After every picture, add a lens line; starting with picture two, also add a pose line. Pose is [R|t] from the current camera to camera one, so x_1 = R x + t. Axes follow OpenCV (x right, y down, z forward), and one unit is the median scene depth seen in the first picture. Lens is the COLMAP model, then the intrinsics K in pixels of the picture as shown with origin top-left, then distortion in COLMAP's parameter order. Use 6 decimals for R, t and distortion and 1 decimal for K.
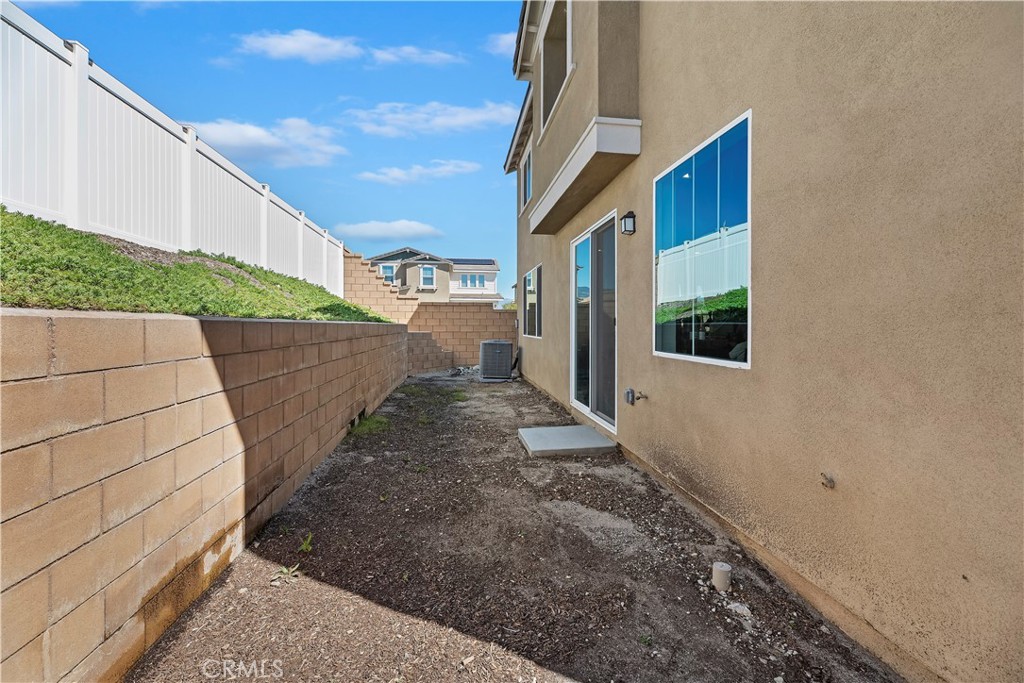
lens RADIAL K [[417.6, 0, 515.4], [0, 417.6, 324.2], [0, 0, 1]] dist [0.001584, -0.000528]
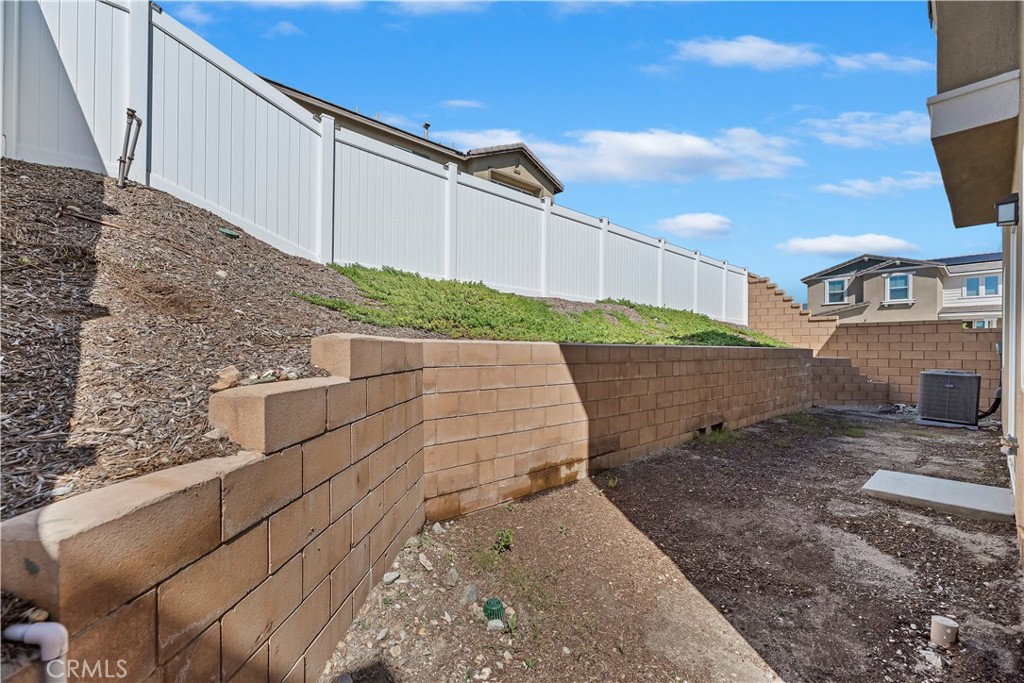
lens RADIAL K [[423.2, 0, 523.7], [0, 423.2, 345.2], [0, 0, 1]] dist [0.019924, -0.000288]
pose [[0.568084, -0.005970, -0.822949, 0.479403], [-0.002799, 0.999954, -0.009187, 0.006673], [0.822966, 0.007522, 0.568041, -0.161992]]
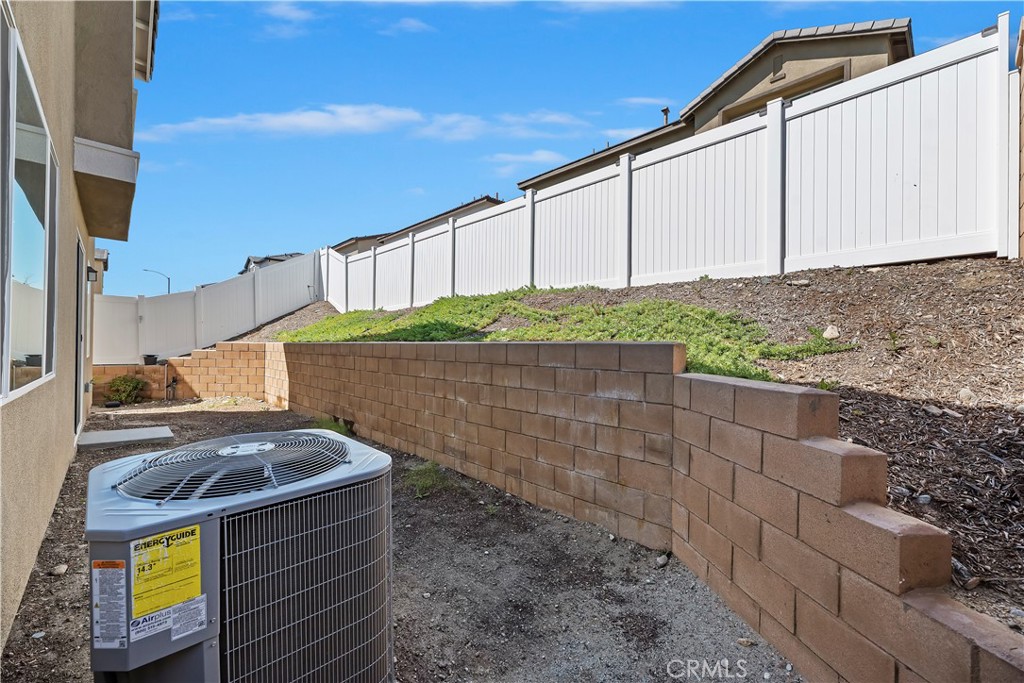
lens RADIAL K [[418.5, 0, 516.7], [0, 418.5, 346.6], [0, 0, 1]] dist [0.000646, -0.000088]
pose [[-0.810144, -0.010324, -0.586140, -0.116735], [-0.009004, 0.999946, -0.005168, 0.014863], [0.586162, 0.001091, -0.810193, 3.619840]]
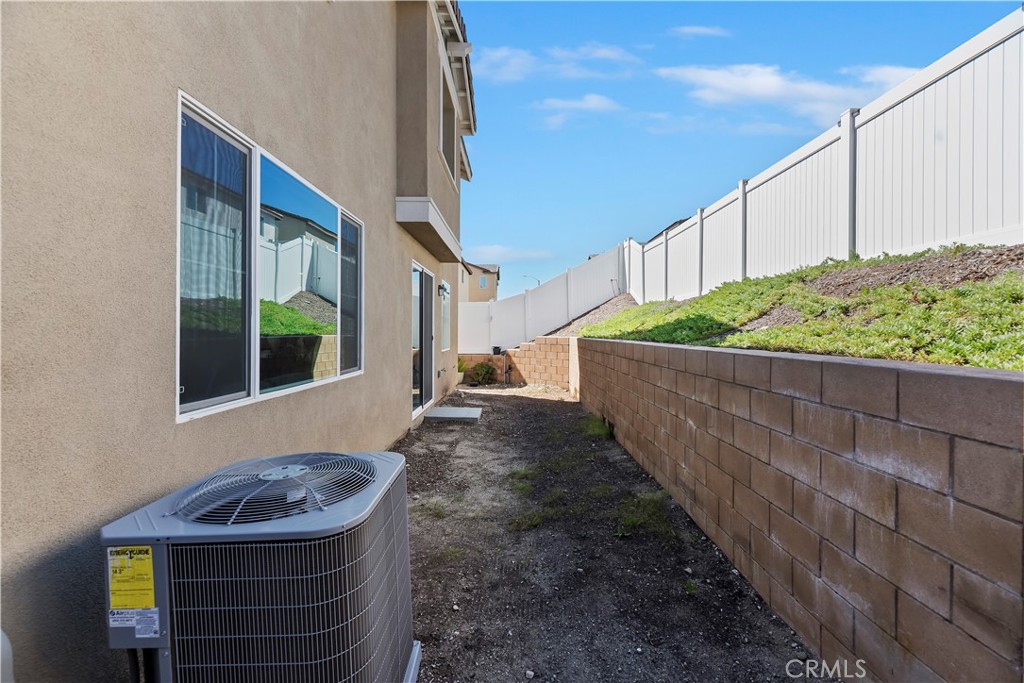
lens RADIAL K [[436.5, 0, 513.3], [0, 436.5, 334.8], [0, 0, 1]] dist [-0.001914, -0.000286]
pose [[-0.990003, -0.002065, 0.141029, -0.456151], [-0.001843, 0.999997, 0.001703, -0.033128], [-0.141032, 0.001426, -0.990004, 3.557919]]
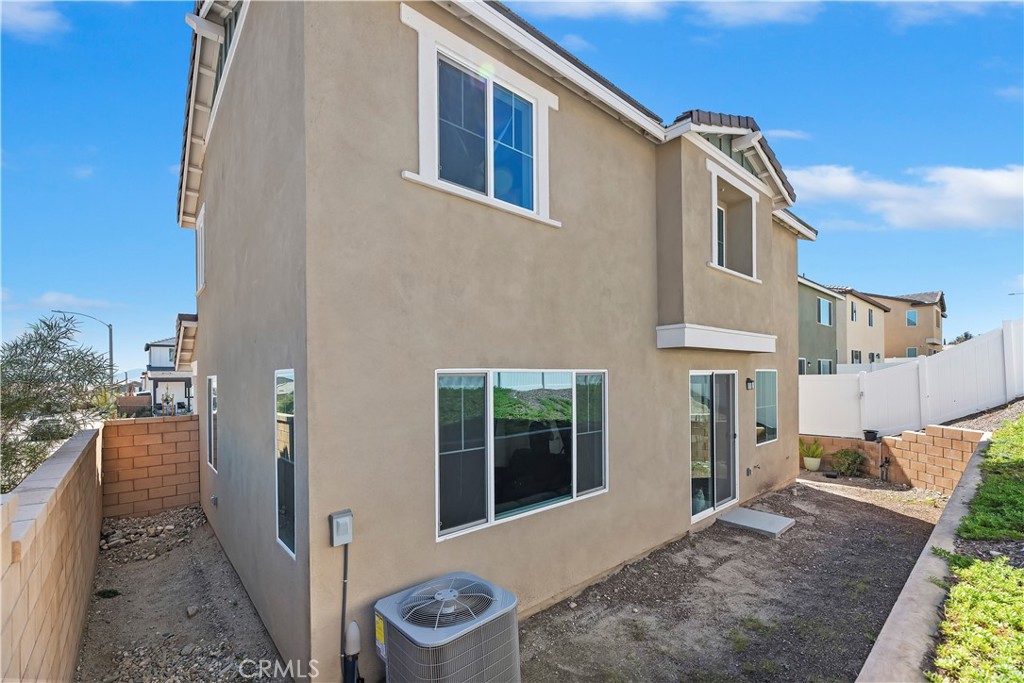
lens RADIAL K [[435.4, 0, 521.1], [0, 435.4, 376.3], [0, 0, 1]] dist [-0.001678, -0.000131]
pose [[-0.551029, 0.006564, 0.834460, -0.980522], [0.010205, 0.999947, -0.001127, -0.331602], [-0.834424, 0.007895, -0.551067, 3.482512]]
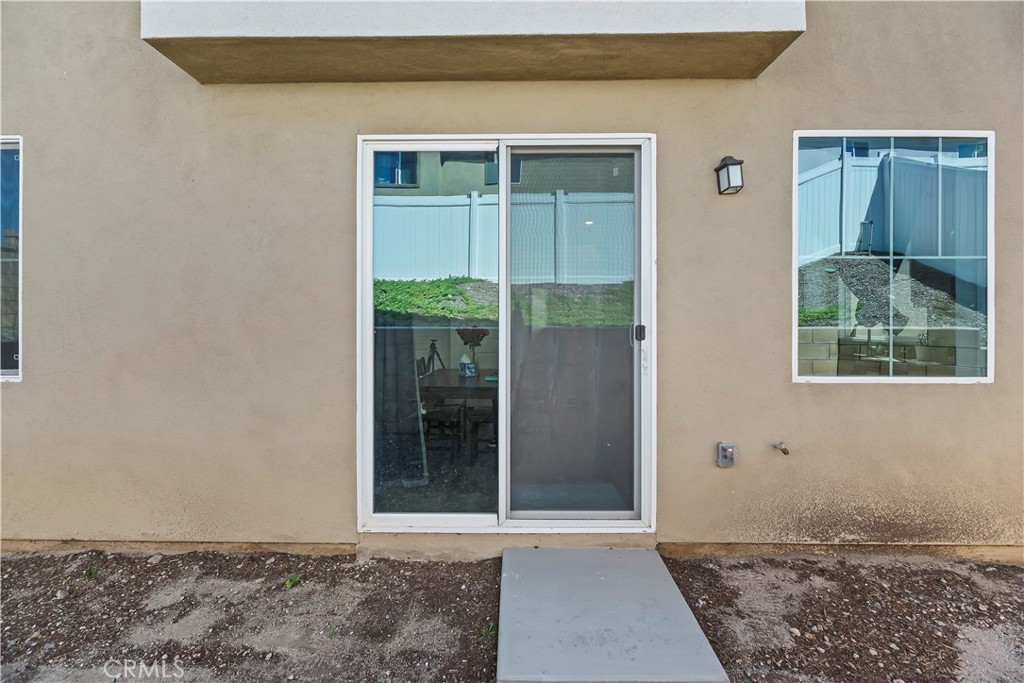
lens RADIAL K [[417.6, 0, 515.4], [0, 417.6, 324.2], [0, 0, 1]] dist [0.001584, -0.000528]
pose [[0.156192, -0.001072, 0.987726, -0.447313], [-0.000860, 0.999999, 0.001221, -0.025552], [-0.987726, -0.001040, 0.156191, 1.388113]]
